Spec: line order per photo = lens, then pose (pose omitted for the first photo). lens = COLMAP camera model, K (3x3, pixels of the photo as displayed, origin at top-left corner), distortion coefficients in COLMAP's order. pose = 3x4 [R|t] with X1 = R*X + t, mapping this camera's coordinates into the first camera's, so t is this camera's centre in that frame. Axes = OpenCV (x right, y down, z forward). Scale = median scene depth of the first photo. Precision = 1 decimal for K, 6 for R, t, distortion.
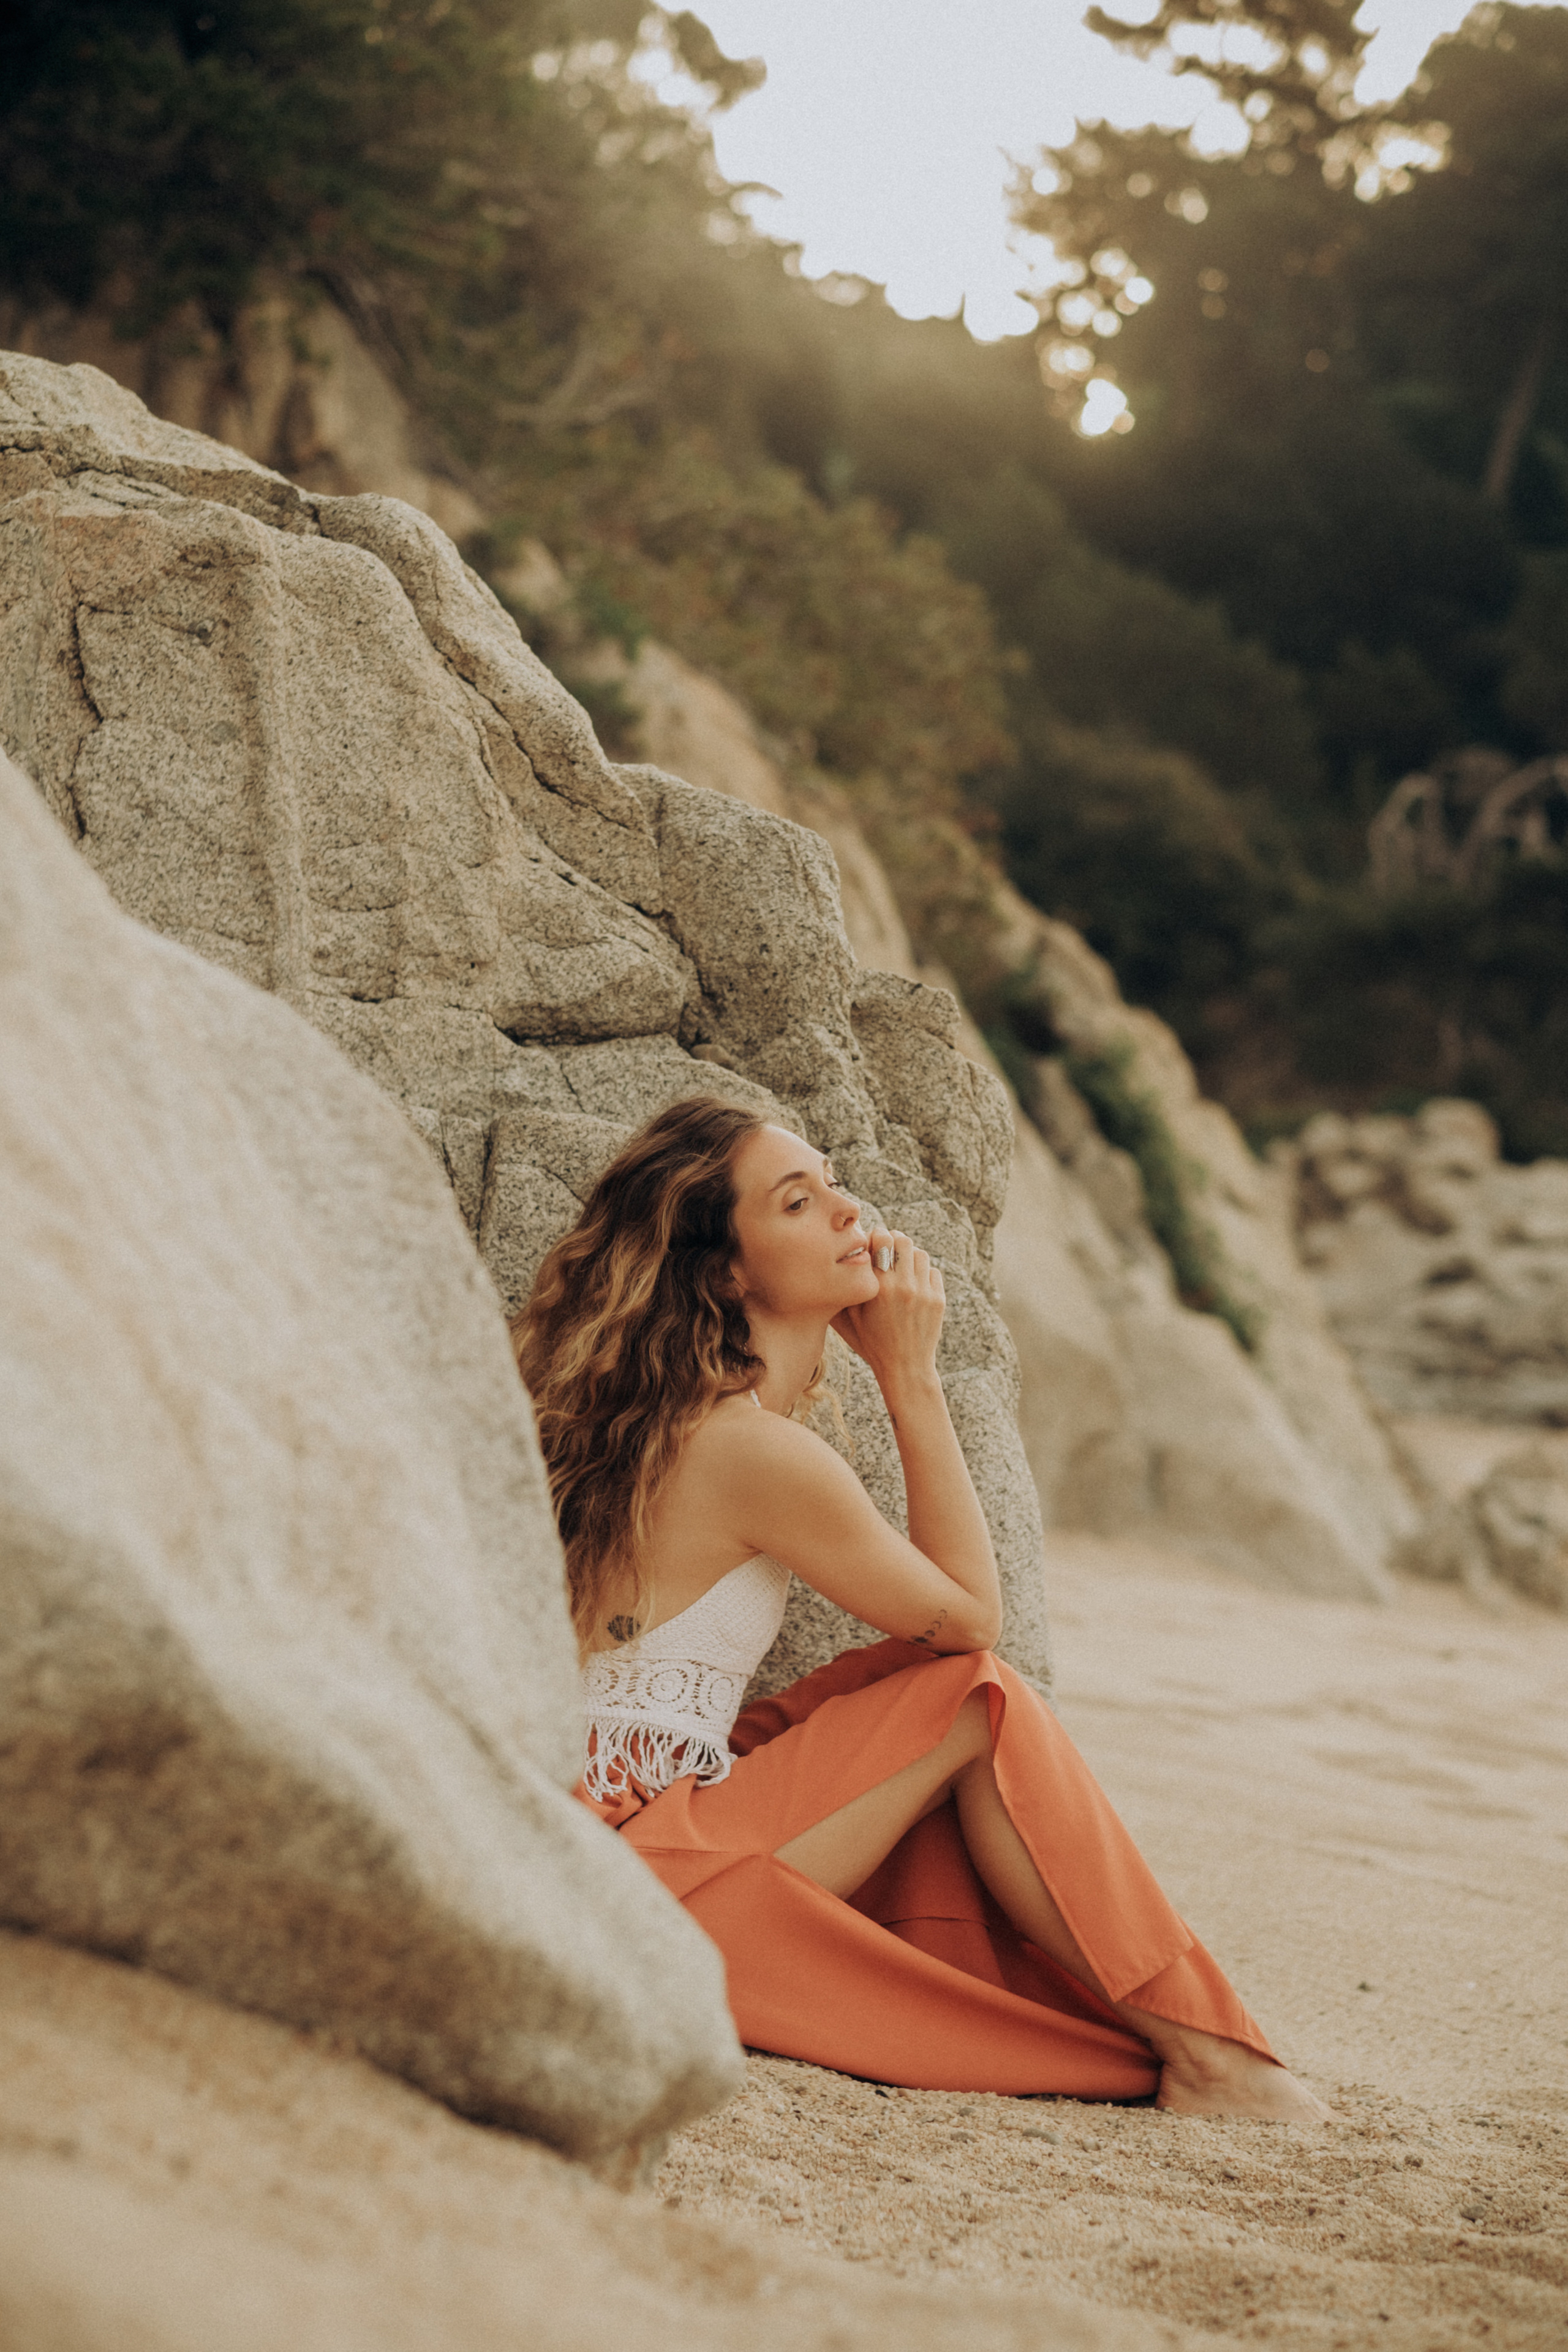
lens RADIAL K [[5574.8, 0, 789.0], [0, 5574.8, 1253.2], [0, 0, 1]] dist [-0.012813, 0.111287]
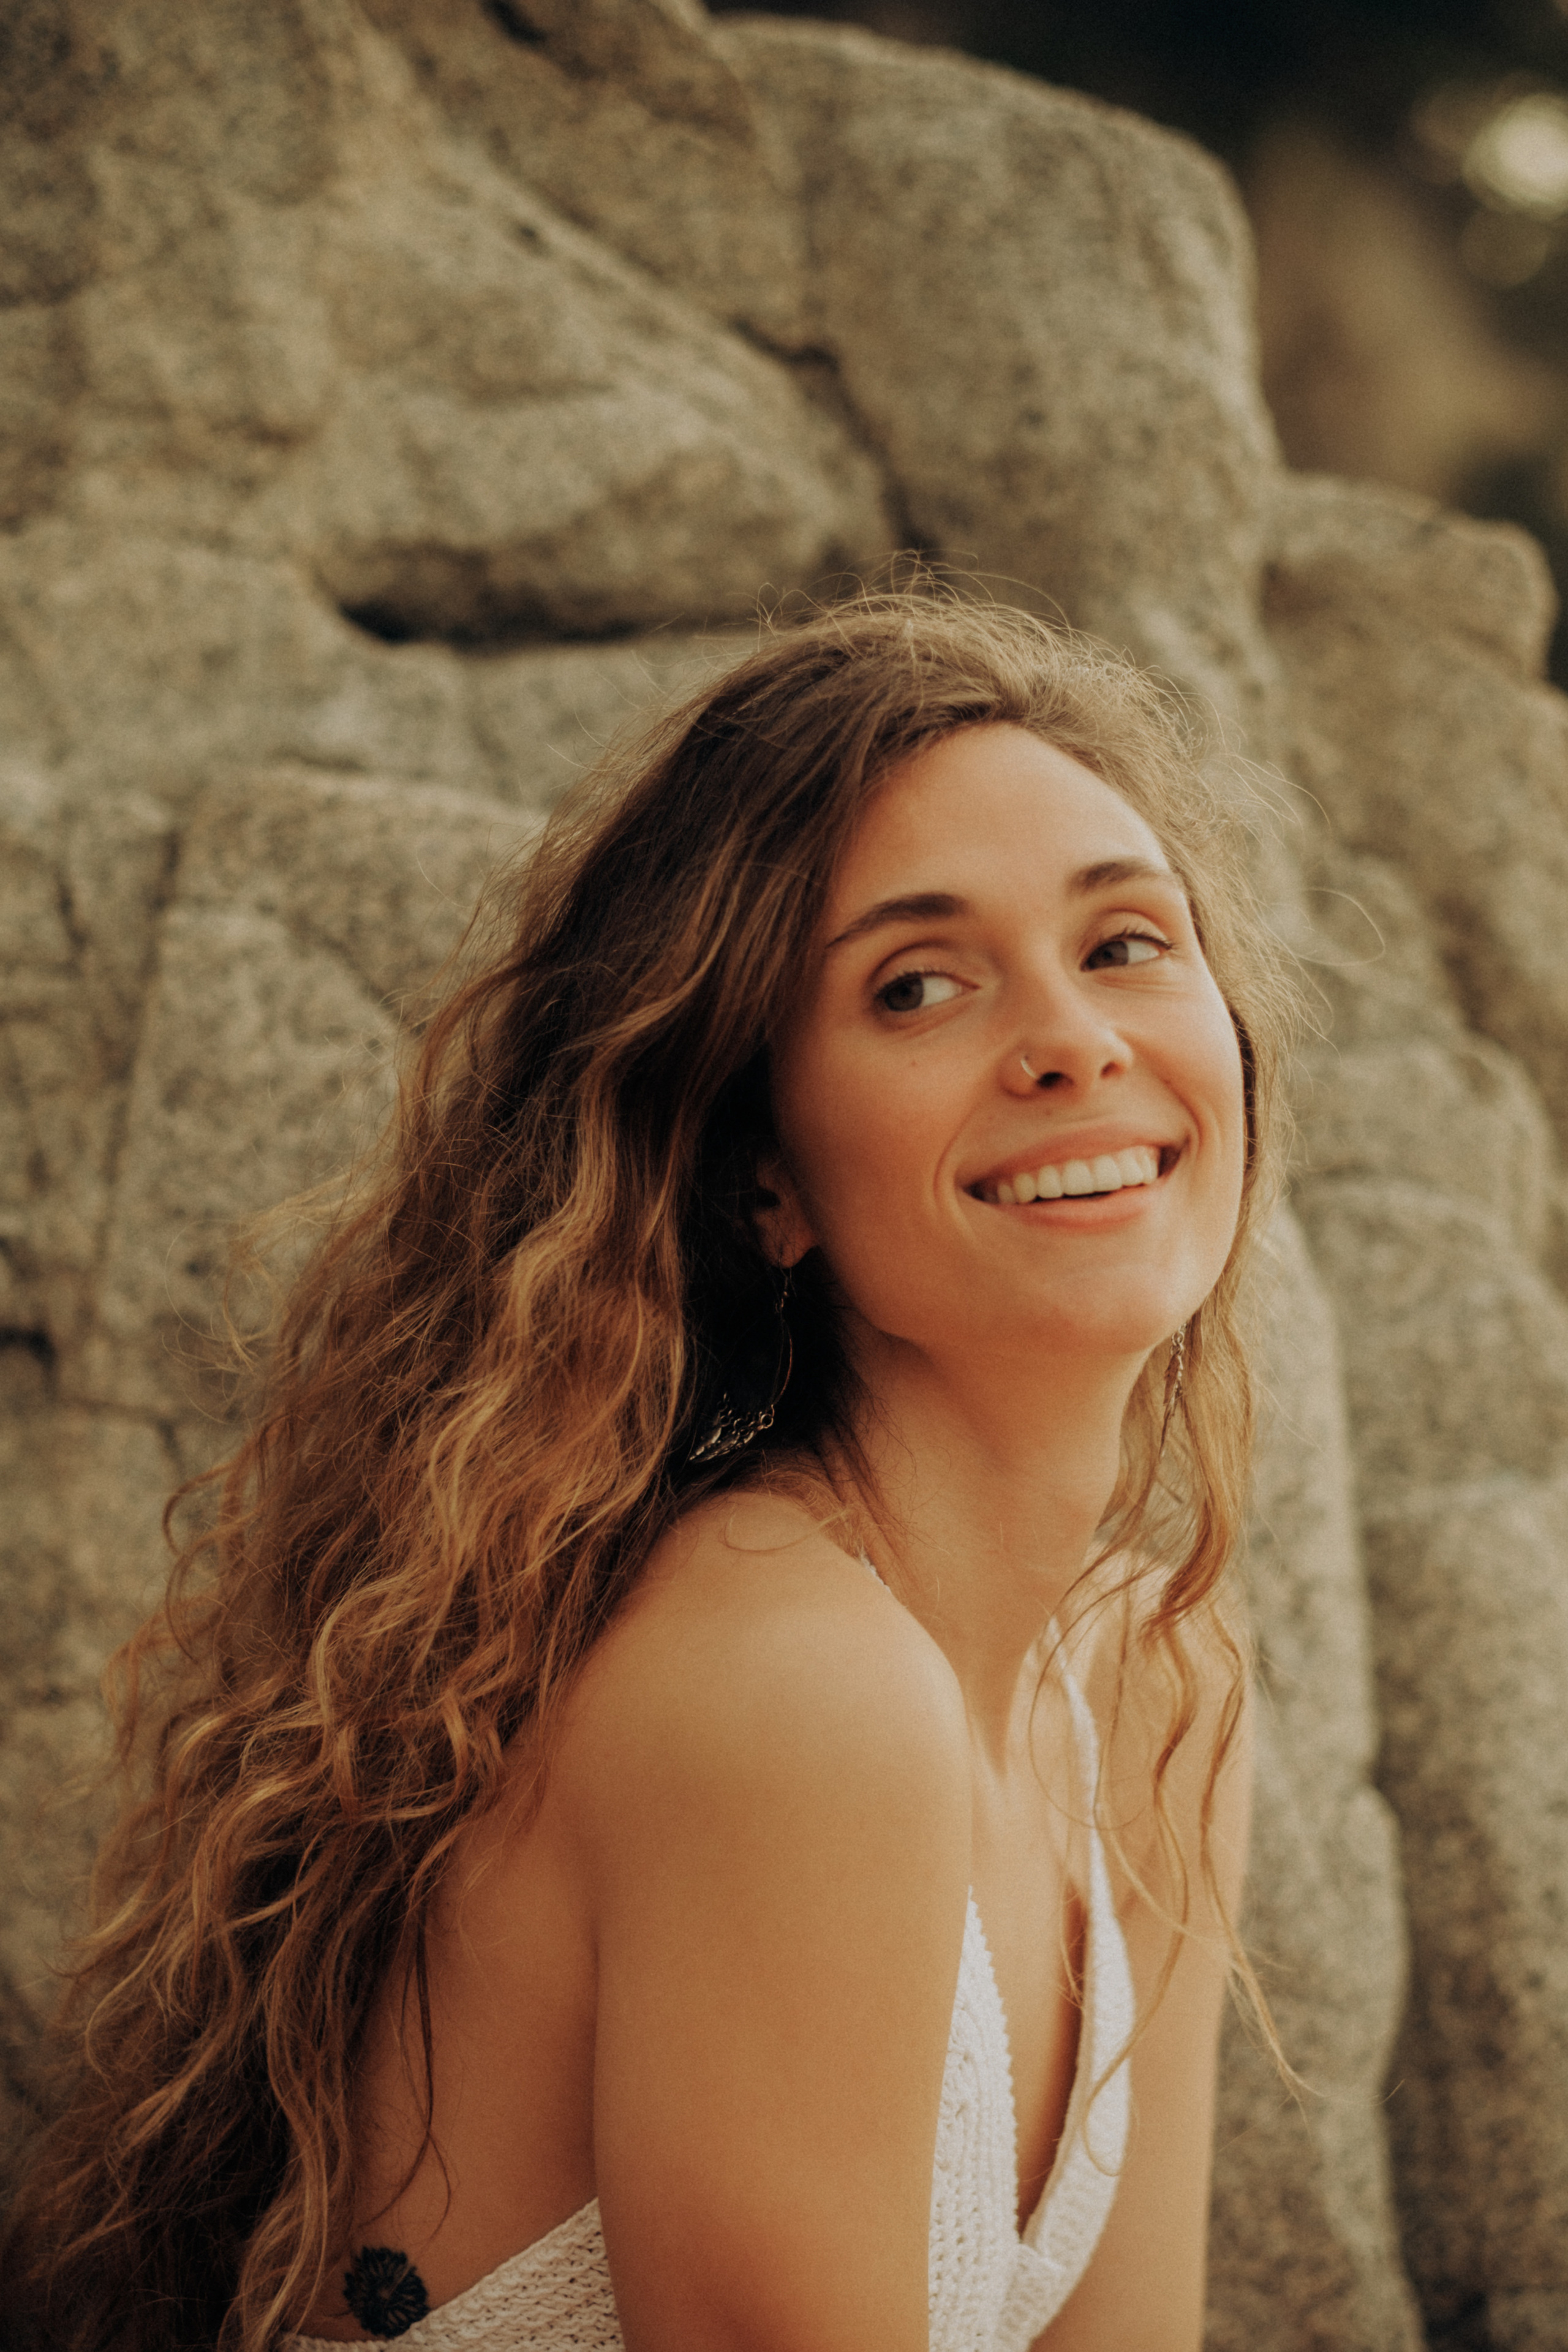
lens RADIAL K [[5574.8, 0, 789.0], [0, 5574.8, 1253.2], [0, 0, 1]] dist [-0.012813, 0.111287]
pose [[0.975864, 0.016116, -0.217784, 0.068066], [-0.018070, 0.999812, -0.006984, 0.008774], [0.217631, 0.010751, 0.975972, 0.614308]]
